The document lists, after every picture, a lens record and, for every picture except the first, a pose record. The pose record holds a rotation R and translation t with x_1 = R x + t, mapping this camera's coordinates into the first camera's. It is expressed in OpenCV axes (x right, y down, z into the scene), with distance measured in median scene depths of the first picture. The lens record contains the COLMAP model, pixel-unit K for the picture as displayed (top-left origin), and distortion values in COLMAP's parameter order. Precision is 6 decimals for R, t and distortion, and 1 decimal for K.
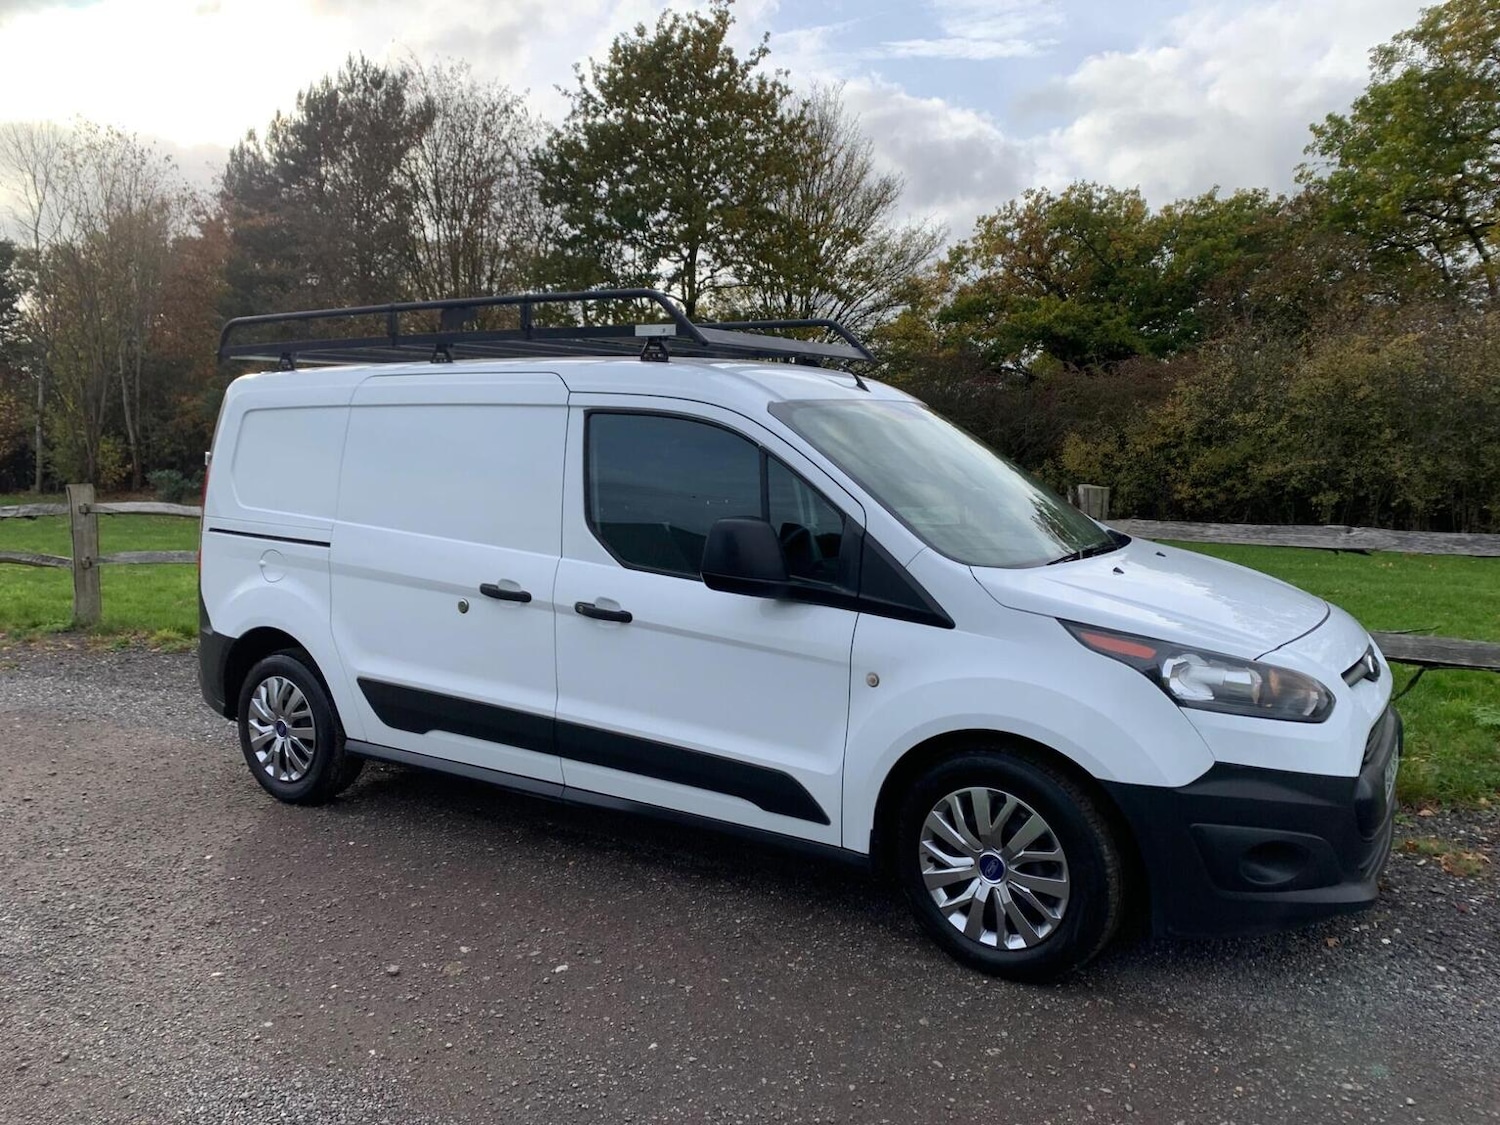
lens RADIAL K [[1178.5, 0, 728.4], [0, 1178.5, 549.1], [0, 0, 1]] dist [0.013017, -0.000902]
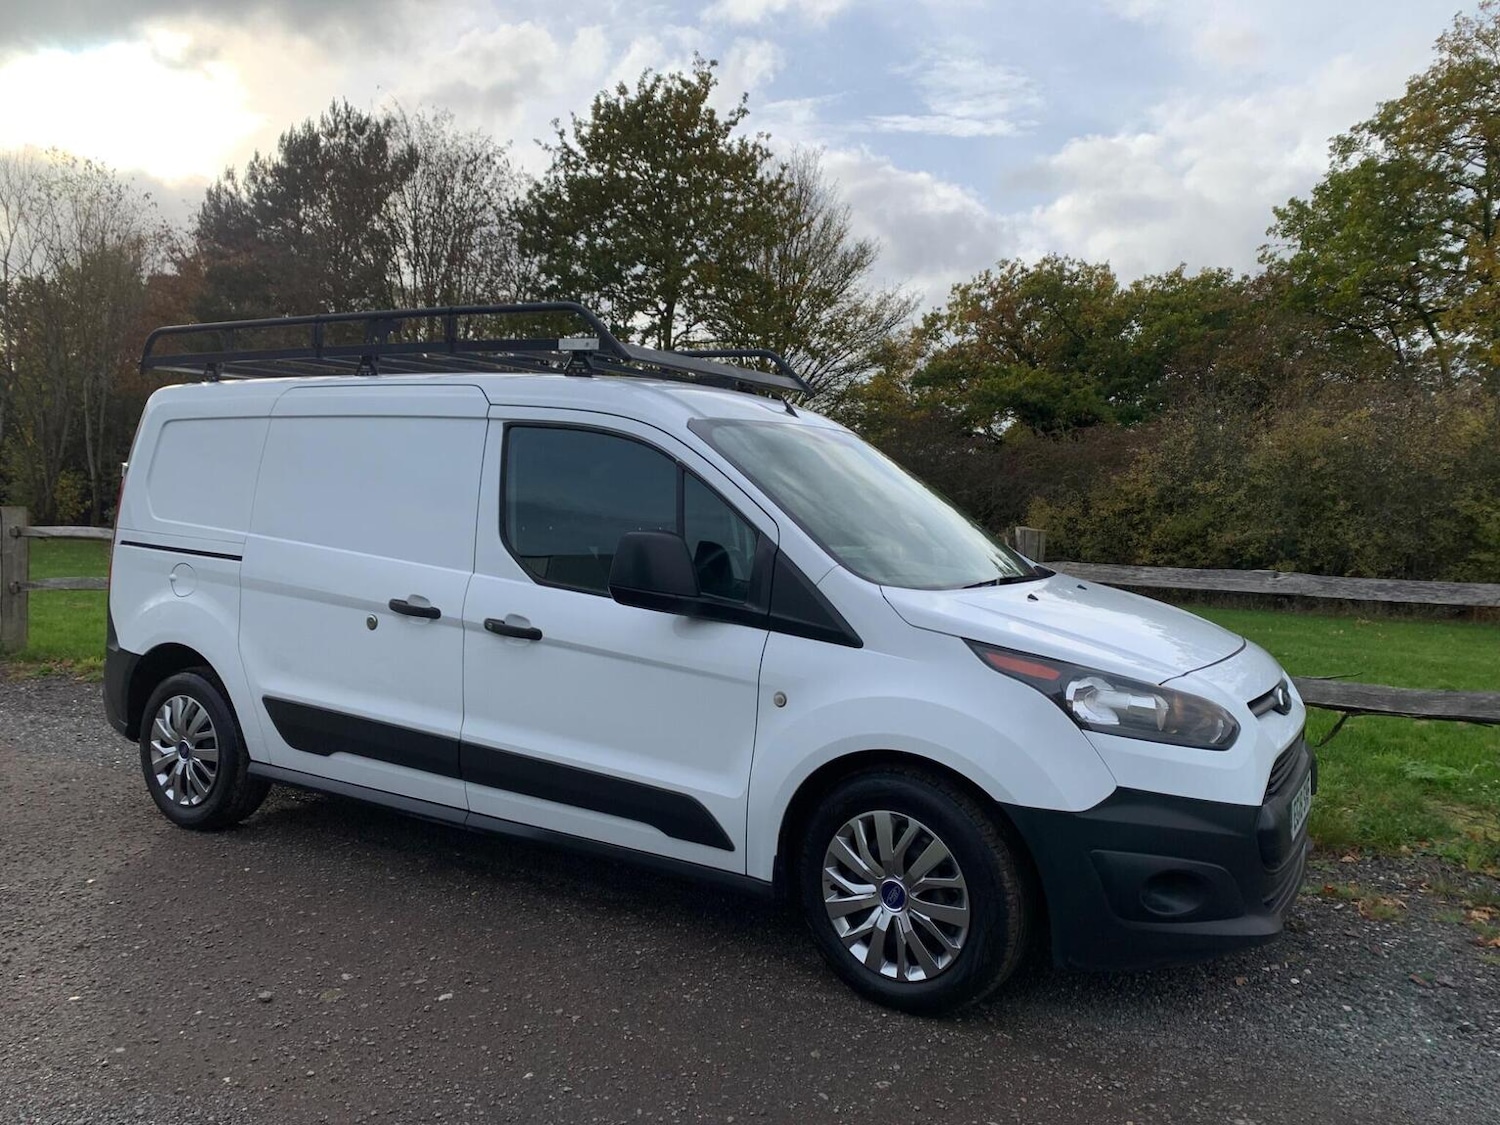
lens RADIAL K [[1176.4, 0, 757.1], [0, 1176.4, 554.7], [0, 0, 1]] dist [0.018542, -0.009199]
pose [[0.998798, 0.030061, 0.038715, 0.043650], [-0.028103, 0.998346, -0.050158, 0.028324], [-0.040159, 0.049010, 0.997991, 0.016476]]
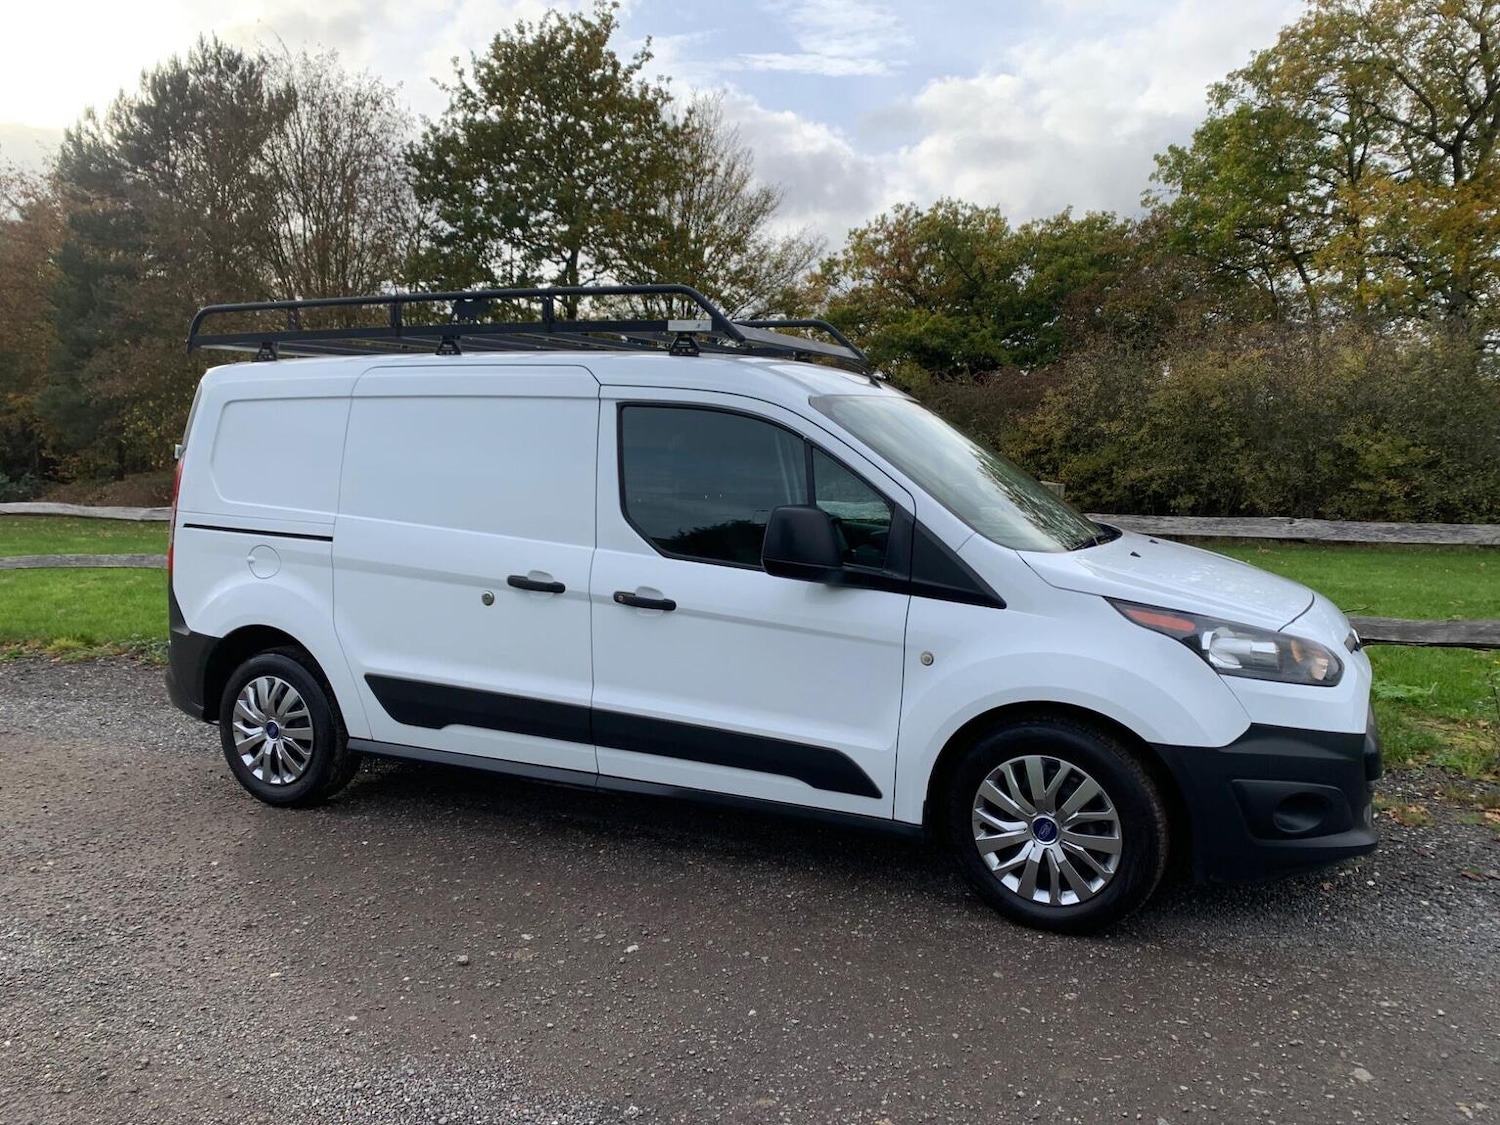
lens RADIAL K [[1186.9, 0, 744.0], [0, 1186.9, 547.8], [0, 0, 1]] dist [0.017380, -0.006785]
pose [[0.989044, -0.006069, 0.147498, -0.137969], [0.007330, 0.999941, -0.008011, 0.013288], [-0.147440, 0.009004, 0.989030, -0.021656]]
